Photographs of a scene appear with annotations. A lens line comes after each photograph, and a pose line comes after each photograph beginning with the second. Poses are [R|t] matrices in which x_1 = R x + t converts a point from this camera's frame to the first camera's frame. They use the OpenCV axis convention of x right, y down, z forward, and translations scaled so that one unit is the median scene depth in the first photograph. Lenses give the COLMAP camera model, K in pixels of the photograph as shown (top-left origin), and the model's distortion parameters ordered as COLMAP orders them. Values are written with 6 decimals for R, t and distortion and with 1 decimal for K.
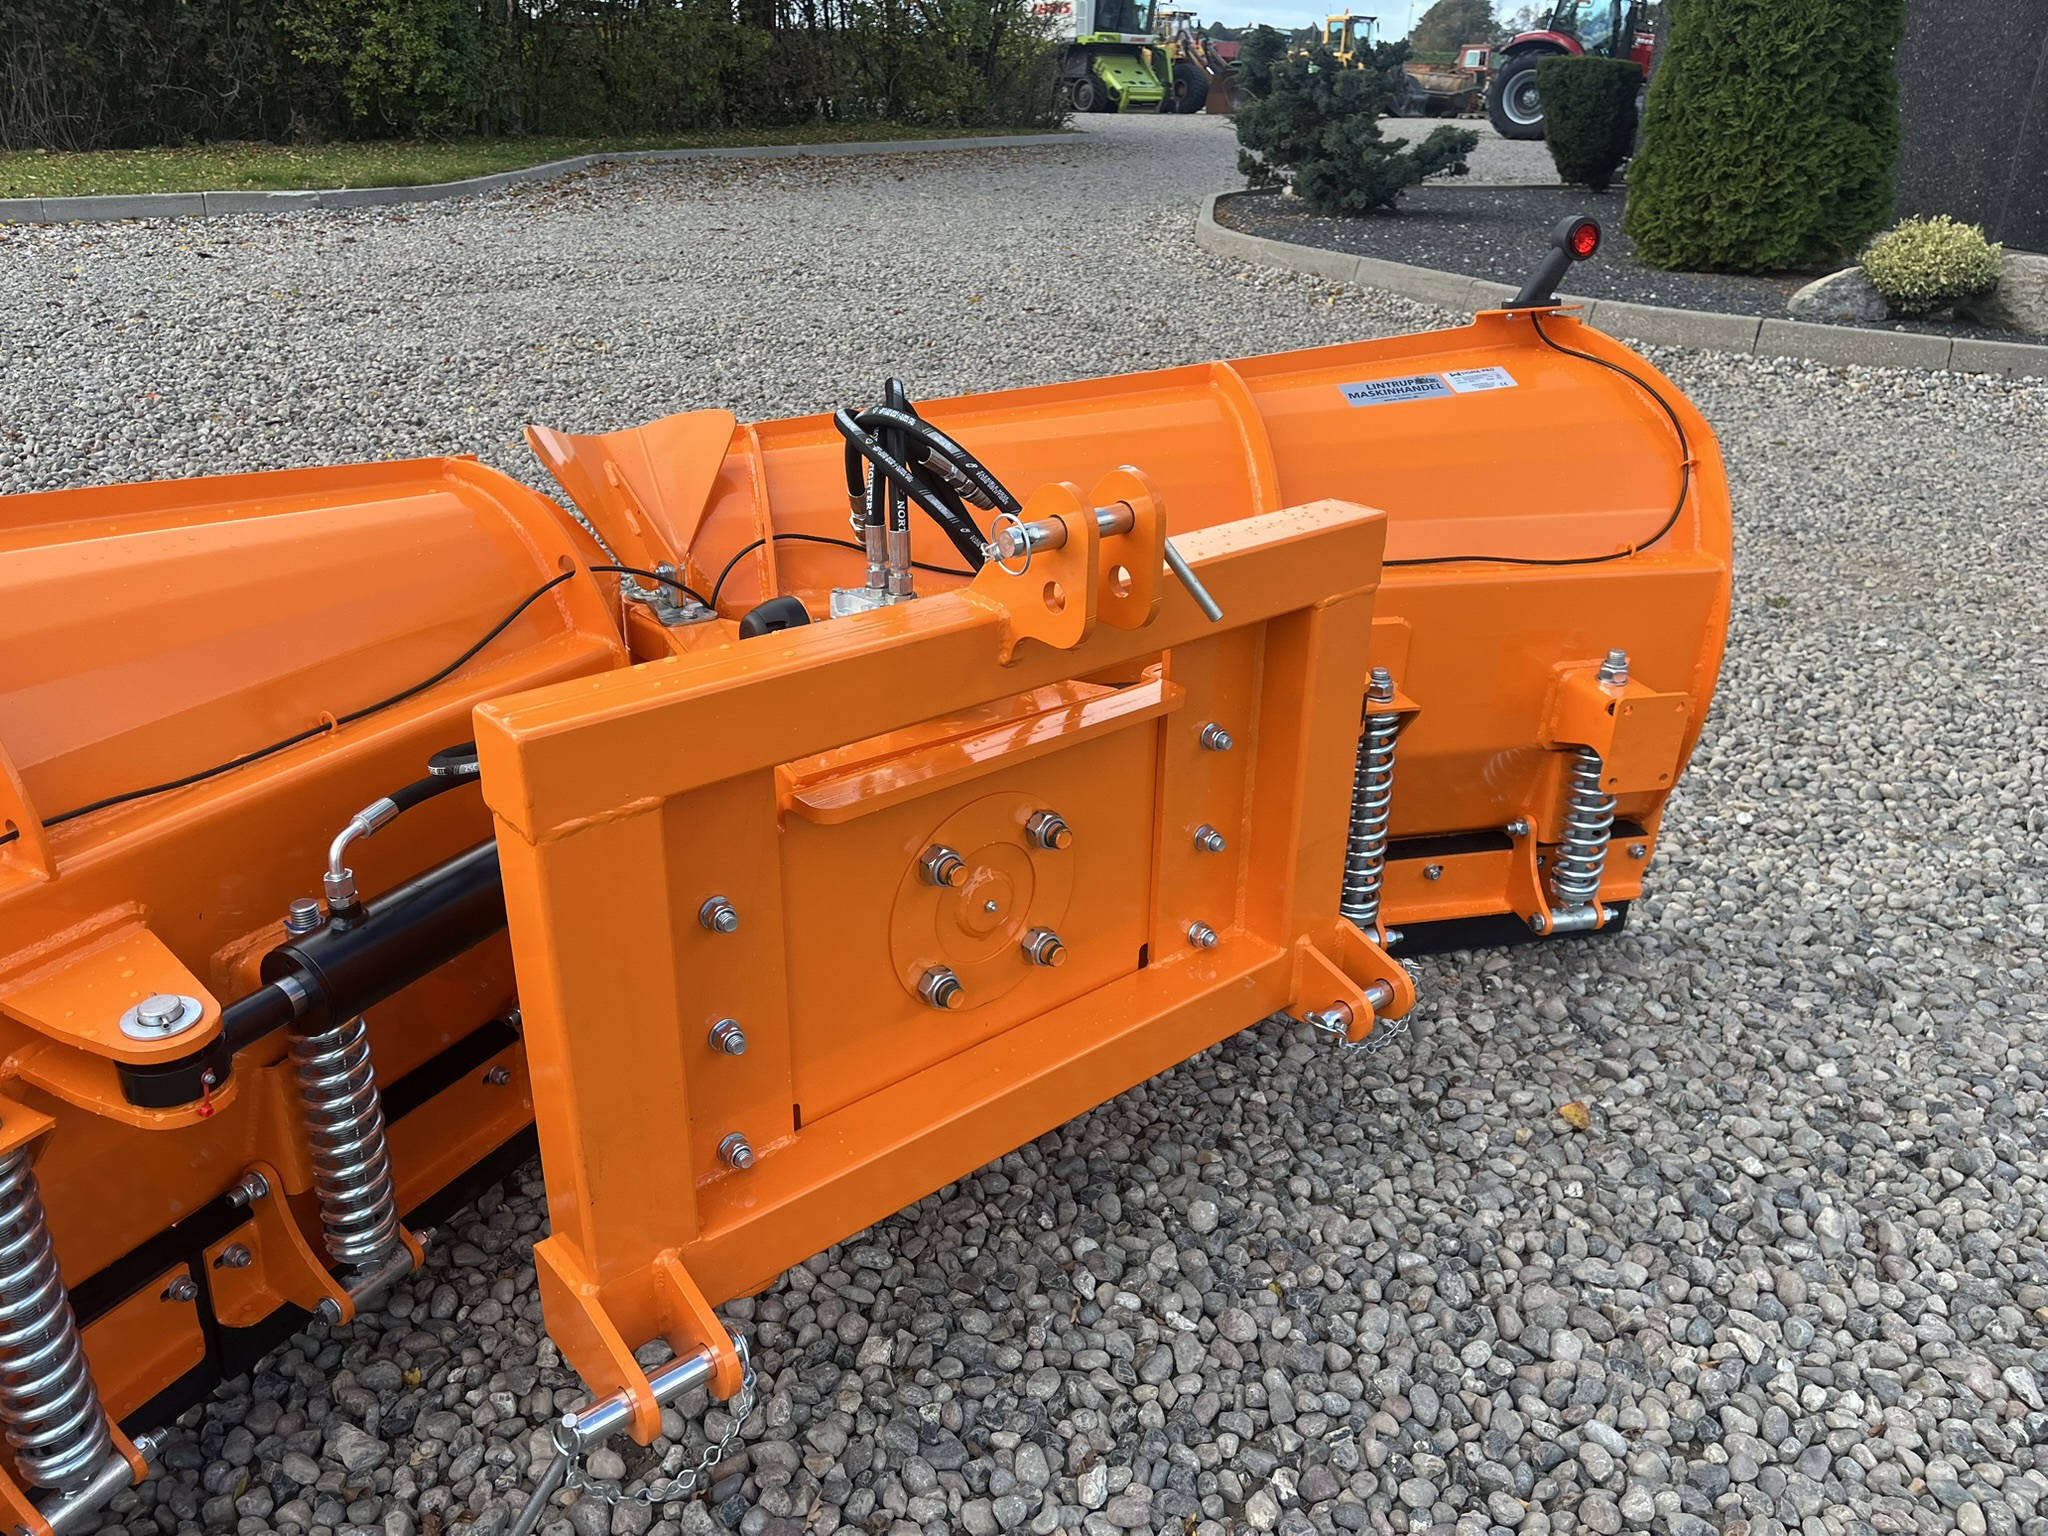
lens RADIAL K [[1544.9, 0, 997.8], [0, 1544.9, 772.4], [0, 0, 1]] dist [0.071679, -0.096739]
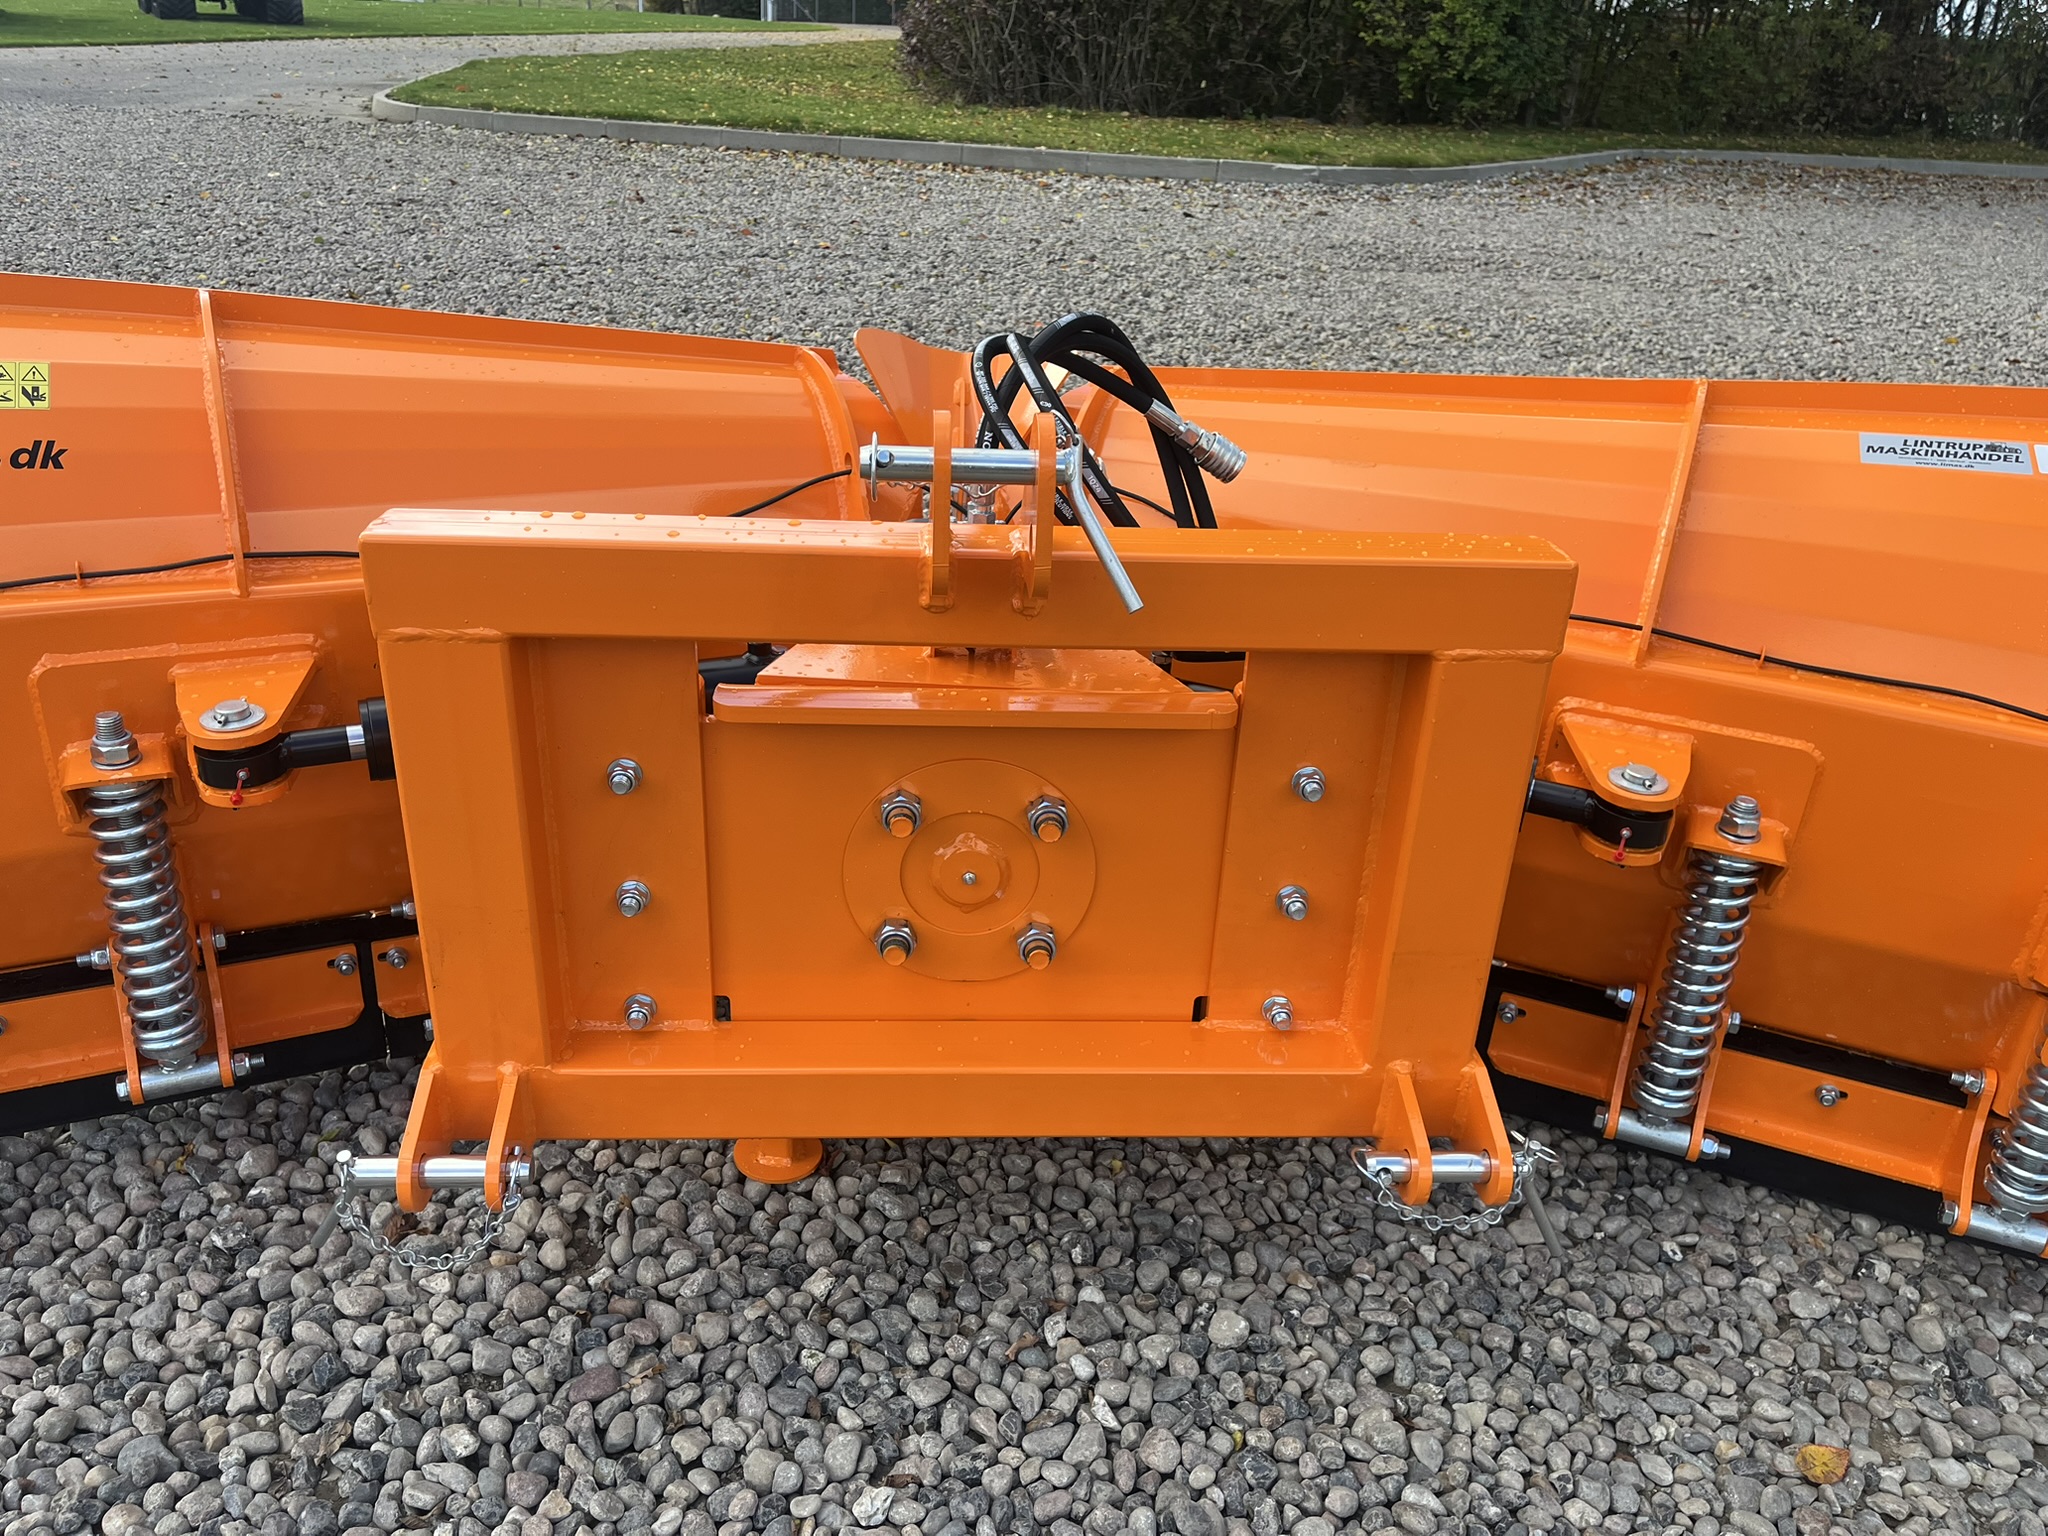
lens RADIAL K [[1544.9, 0, 1013.5], [0, 1544.9, 786.0], [0, 0, 1]] dist [0.071679, -0.096739]
pose [[0.803555, 0.281347, -0.524540, 0.103972], [-0.276854, 0.956775, 0.089065, -0.012018], [0.526925, 0.073652, 0.846714, 0.047258]]
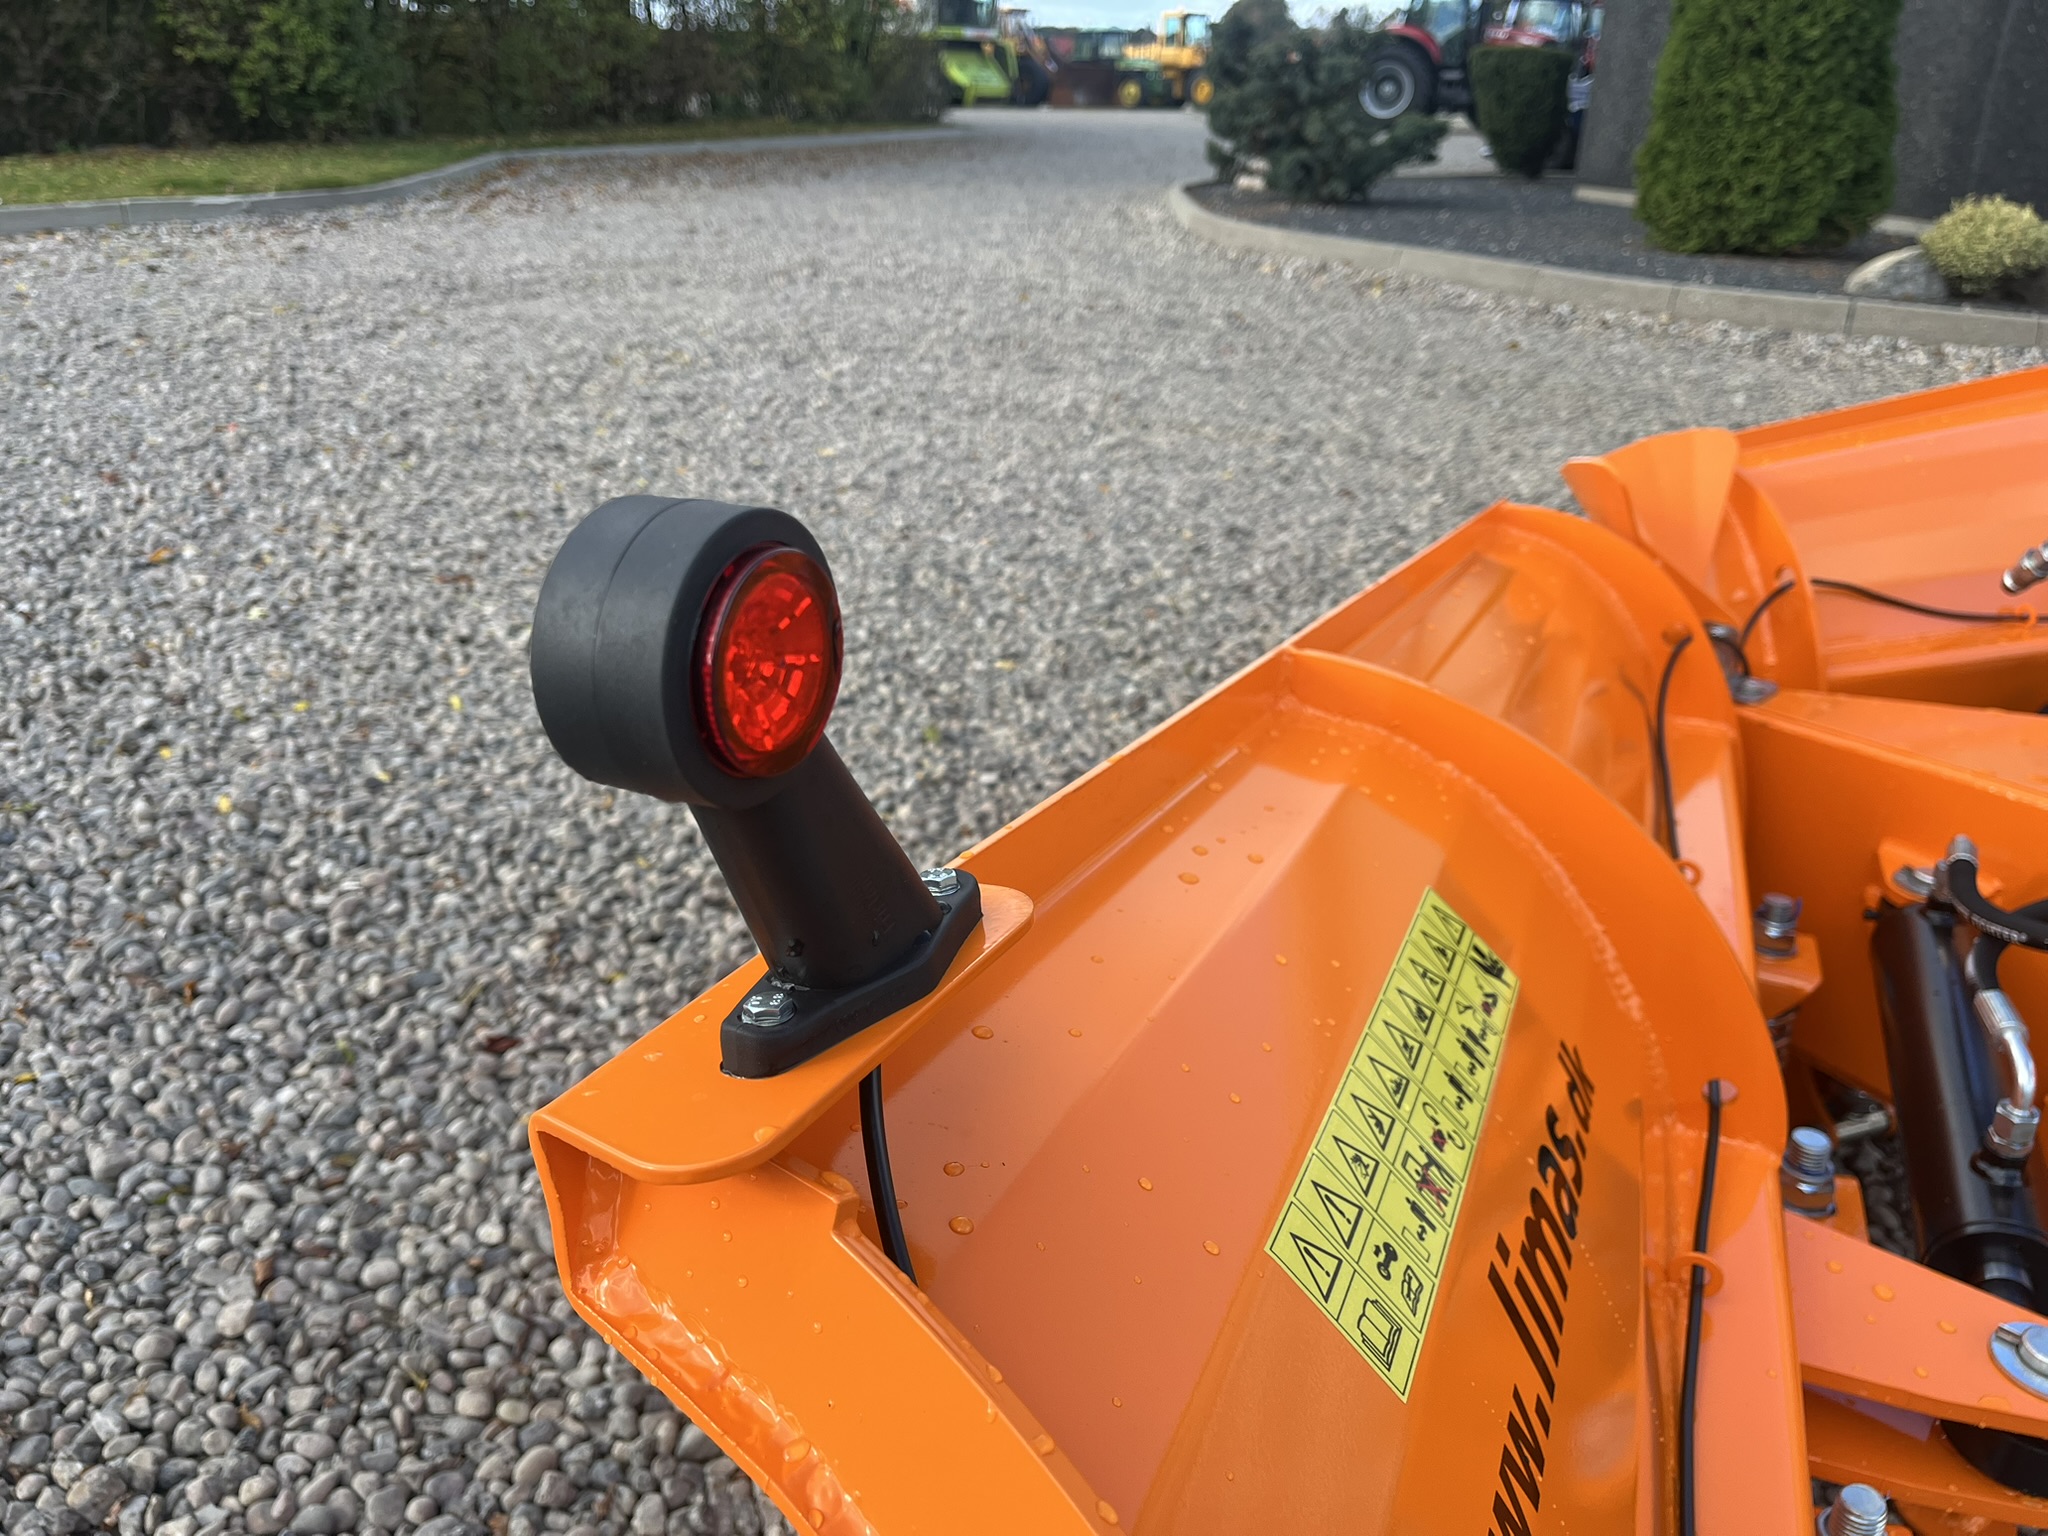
lens RADIAL K [[1544.9, 0, 1018.3], [0, 1544.9, 763.2], [0, 0, 1]] dist [0.071679, -0.096739]
pose [[0.993565, -0.051600, 0.100824, -0.126854], [0.051852, 0.998655, 0.000120, -0.016816], [-0.100694, 0.005109, 0.994904, 0.044517]]
